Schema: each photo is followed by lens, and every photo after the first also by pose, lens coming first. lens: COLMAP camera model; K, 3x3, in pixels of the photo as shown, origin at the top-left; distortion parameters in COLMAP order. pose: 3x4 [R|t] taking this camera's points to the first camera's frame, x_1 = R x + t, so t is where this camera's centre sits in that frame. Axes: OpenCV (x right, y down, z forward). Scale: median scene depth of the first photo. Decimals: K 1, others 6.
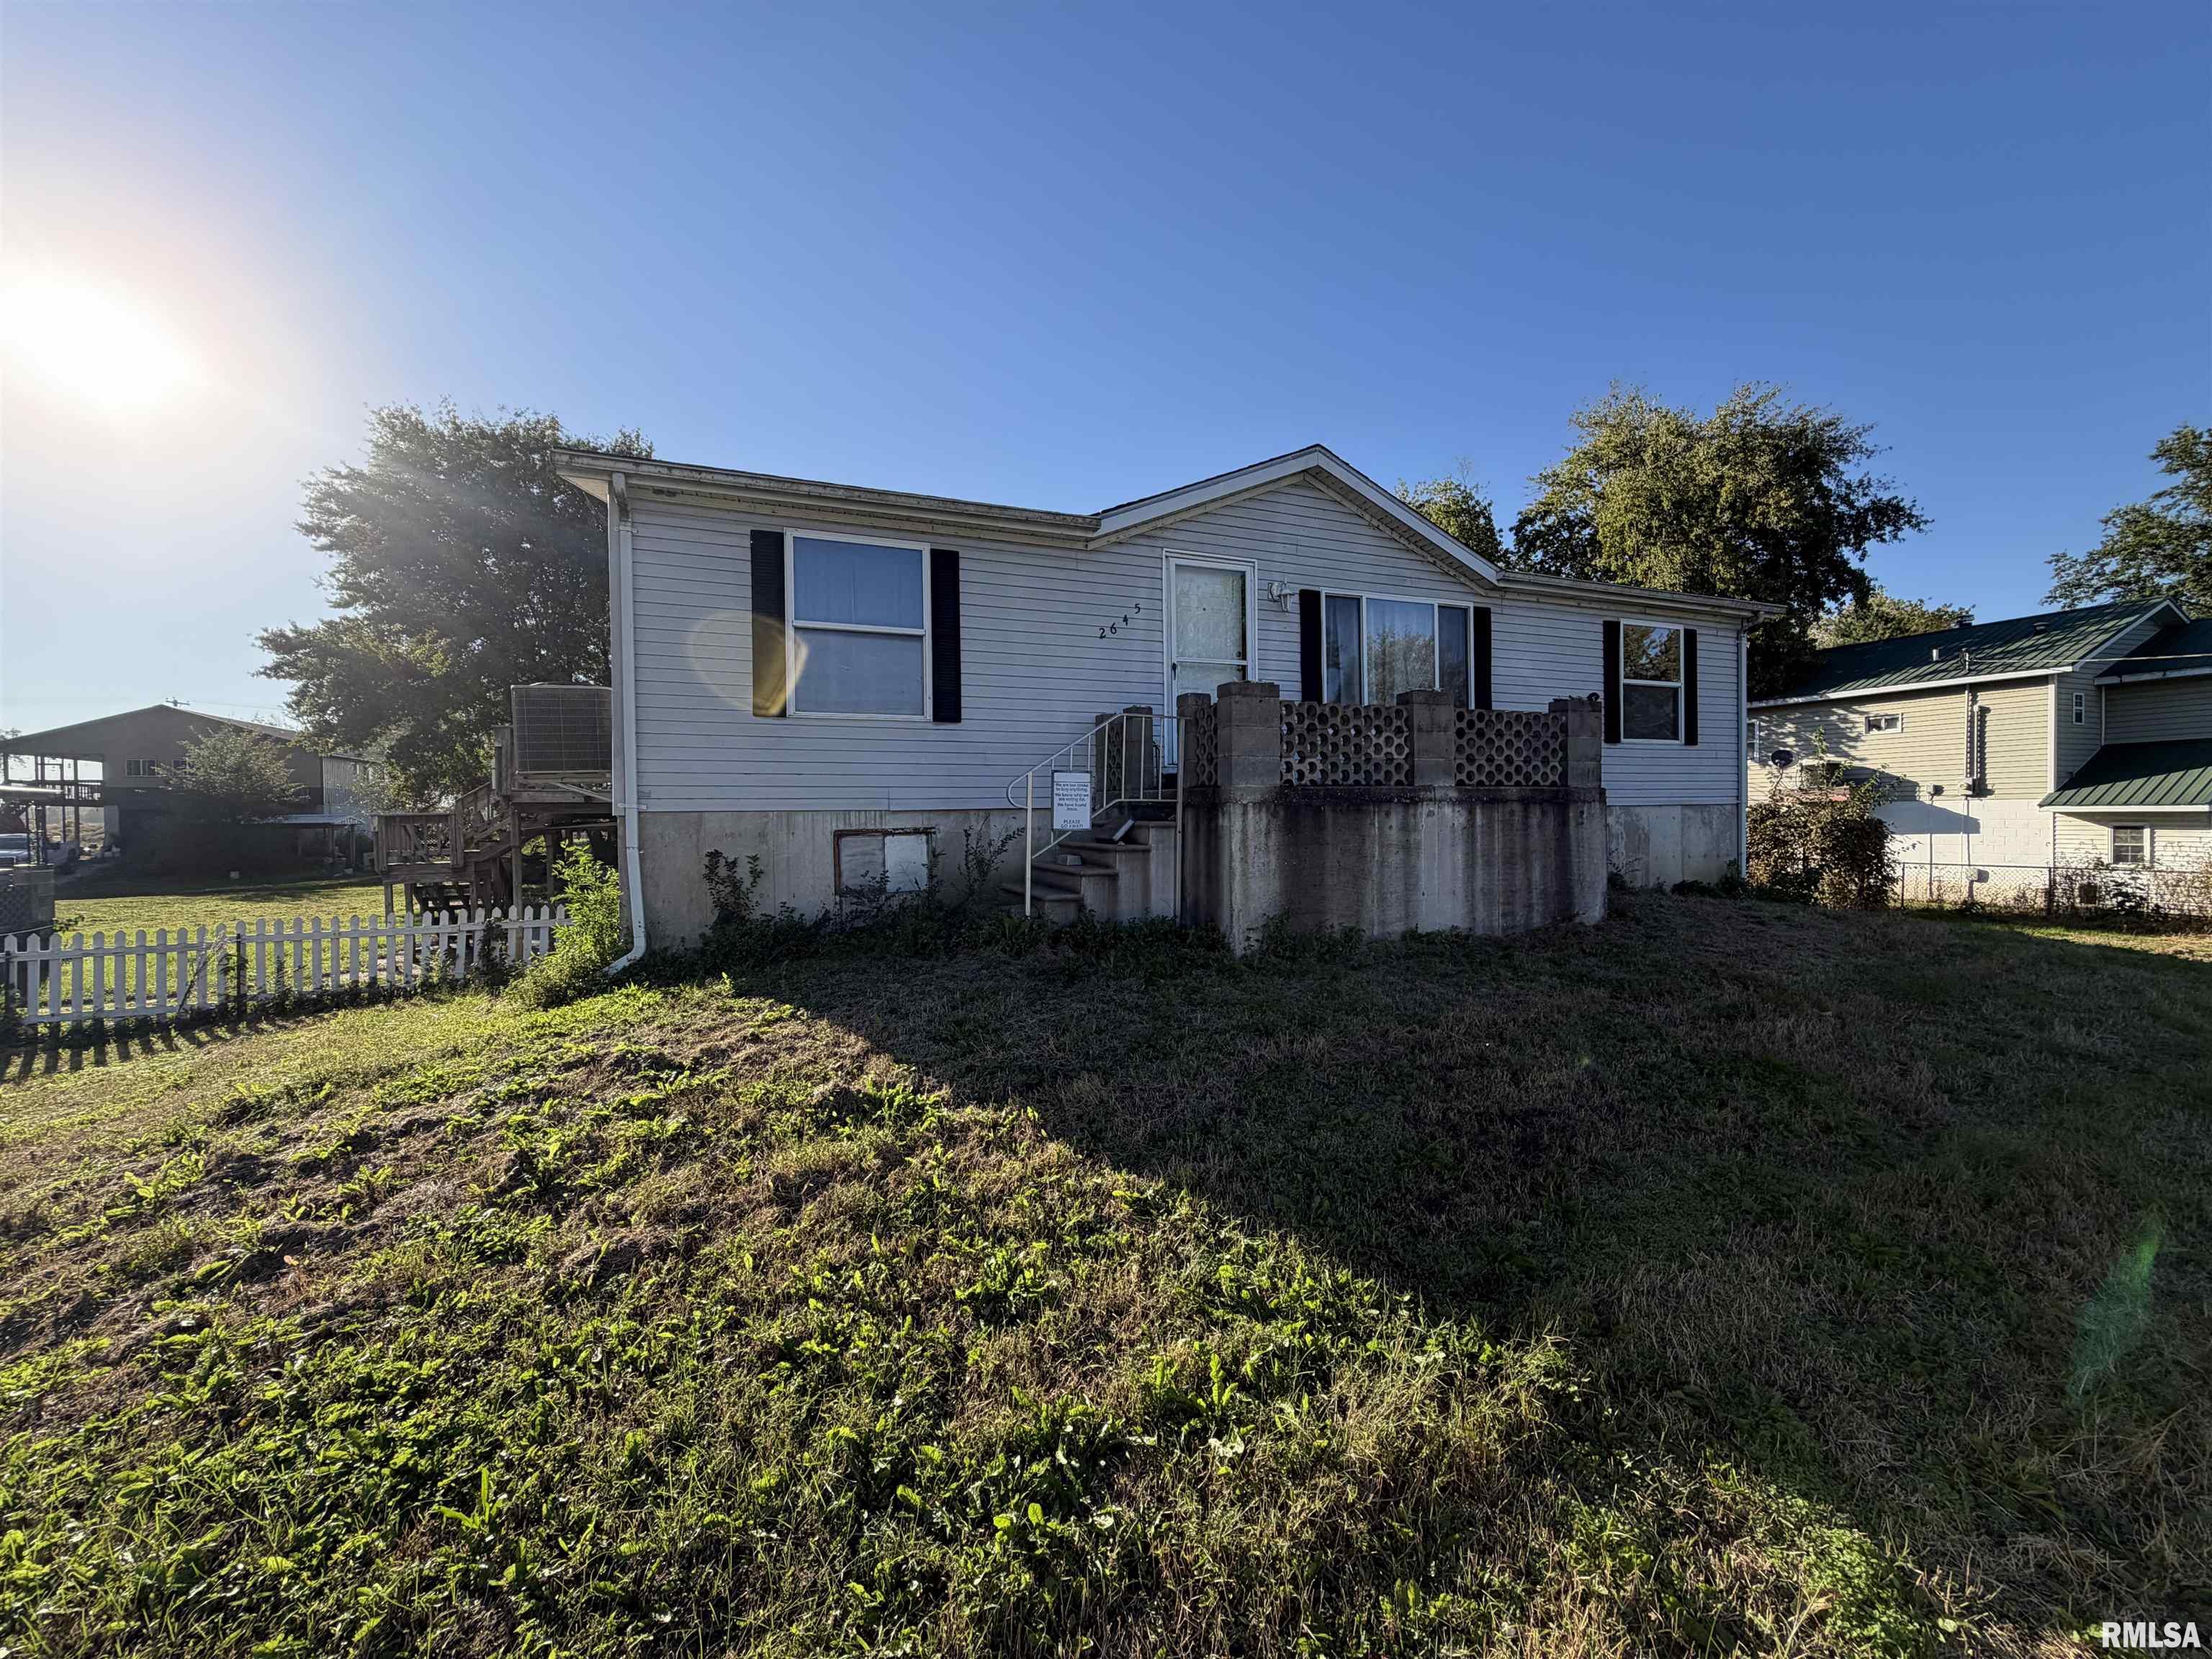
lens RADIAL K [[897.1, 0, 1105.4], [0, 897.1, 830.5], [0, 0, 1]] dist [-0.002264, 0.000064]
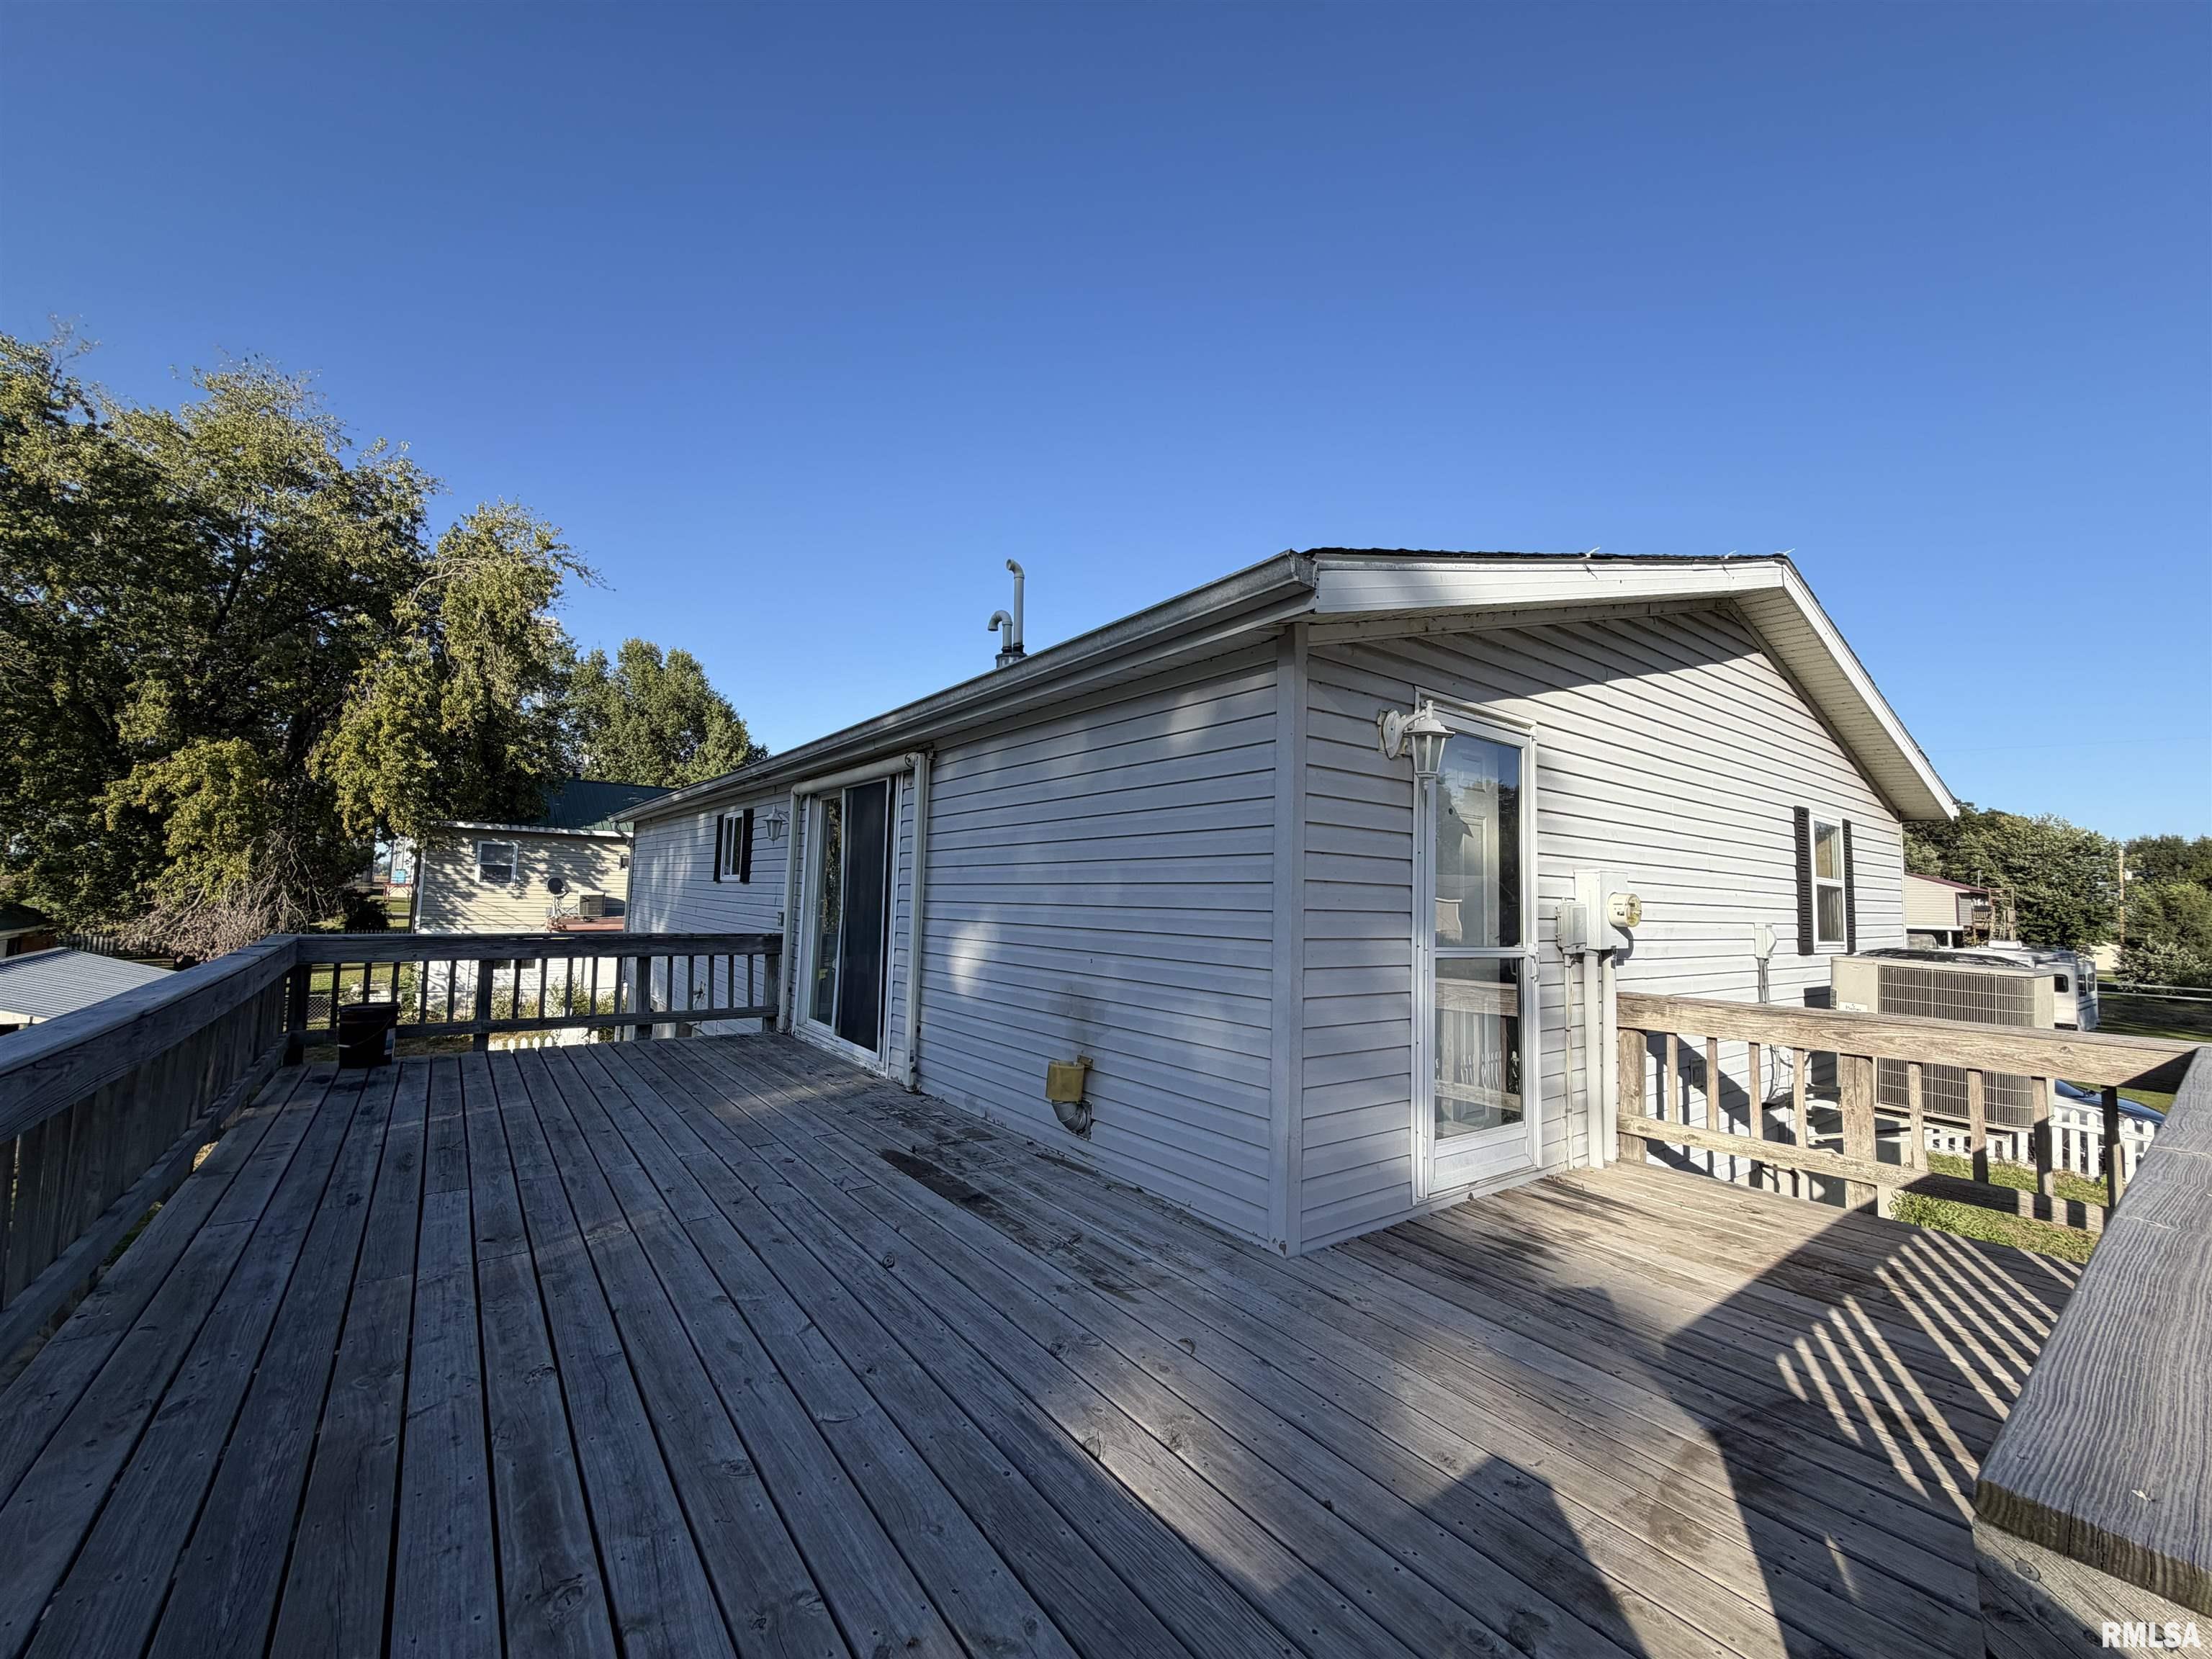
lens RADIAL K [[897.1, 0, 1103.5], [0, 897.1, 834.8], [0, 0, 1]] dist [-0.002264, 0.000064]
pose [[-0.252757, 0.067495, 0.965173, -0.436029], [-0.020728, 0.996957, -0.075146, -0.077388], [-0.967308, -0.038999, -0.250589, 0.670982]]
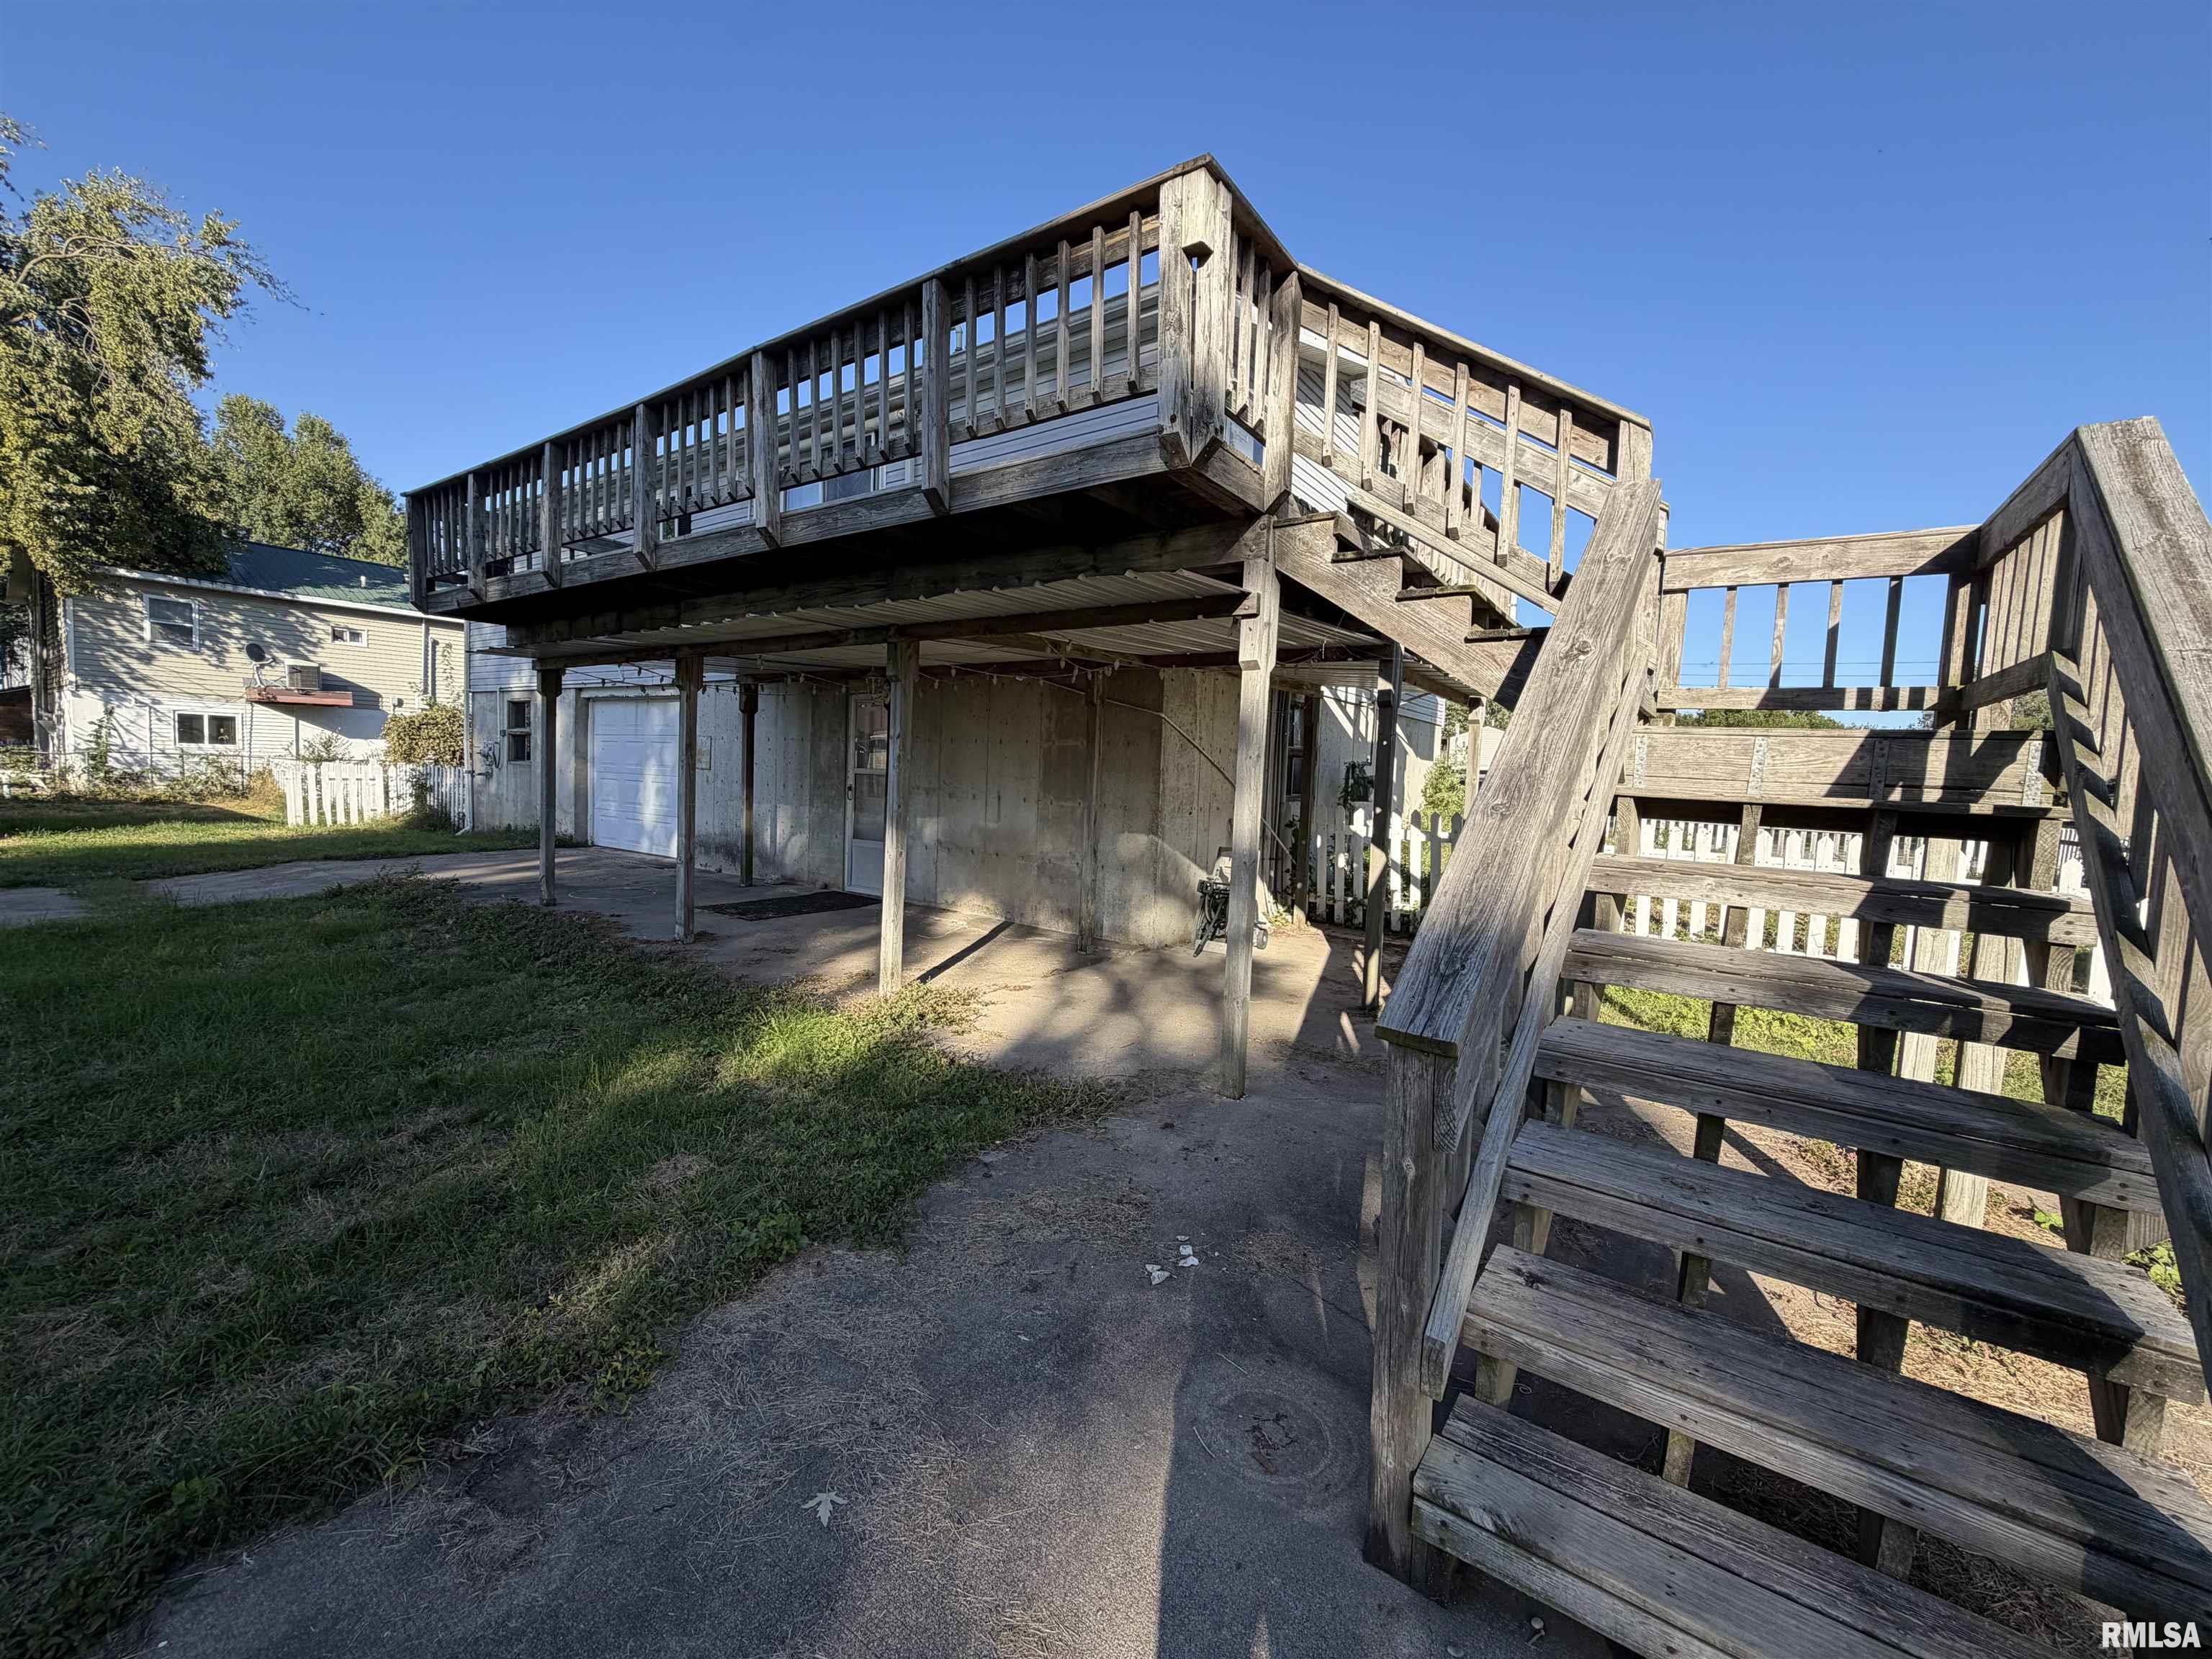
lens RADIAL K [[897.1, 0, 1105.6], [0, 897.1, 829.2], [0, 0, 1]] dist [-0.002264, 0.000064]
pose [[-0.526950, -0.071137, 0.846914, -0.537884], [-0.036947, 0.997466, 0.060794, 0.014370], [-0.849093, 0.000745, -0.528243, 0.769652]]
